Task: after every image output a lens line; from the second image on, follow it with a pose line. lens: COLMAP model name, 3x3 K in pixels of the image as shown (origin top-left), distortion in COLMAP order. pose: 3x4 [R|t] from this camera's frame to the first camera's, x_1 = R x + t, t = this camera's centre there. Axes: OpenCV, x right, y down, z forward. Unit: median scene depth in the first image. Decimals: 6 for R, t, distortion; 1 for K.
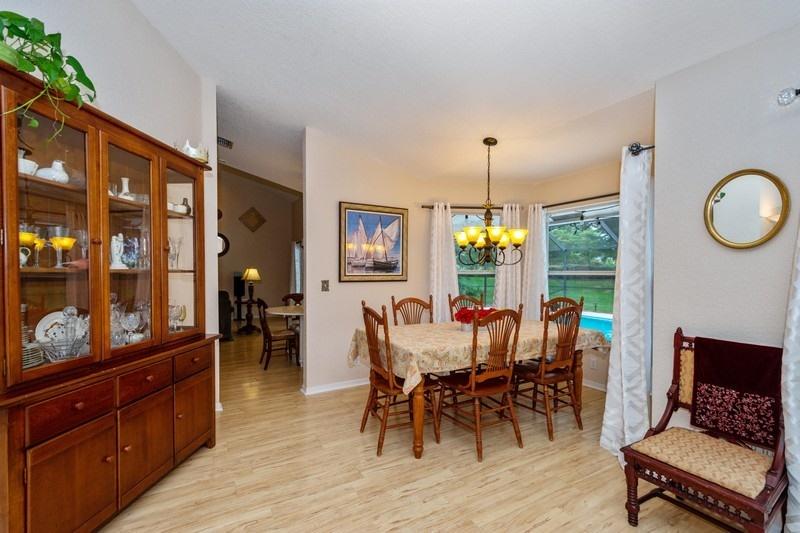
lens RADIAL K [[350.2, 0, 402.1], [0, 350.2, 277.8], [0, 0, 1]] dist [0.028906, -0.012220]
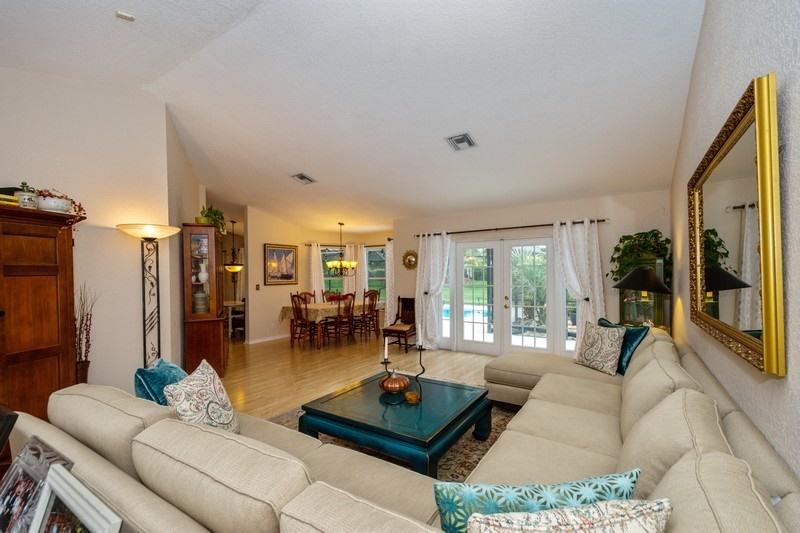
lens RADIAL K [[350.2, 0, 402.1], [0, 350.2, 277.8], [0, 0, 1]] dist [0.028906, -0.012220]
pose [[0.897035, -0.015755, 0.441678, -0.380711], [0.017012, 0.999855, 0.001115, -0.020032], [-0.441631, 0.006514, 0.897173, -1.142308]]
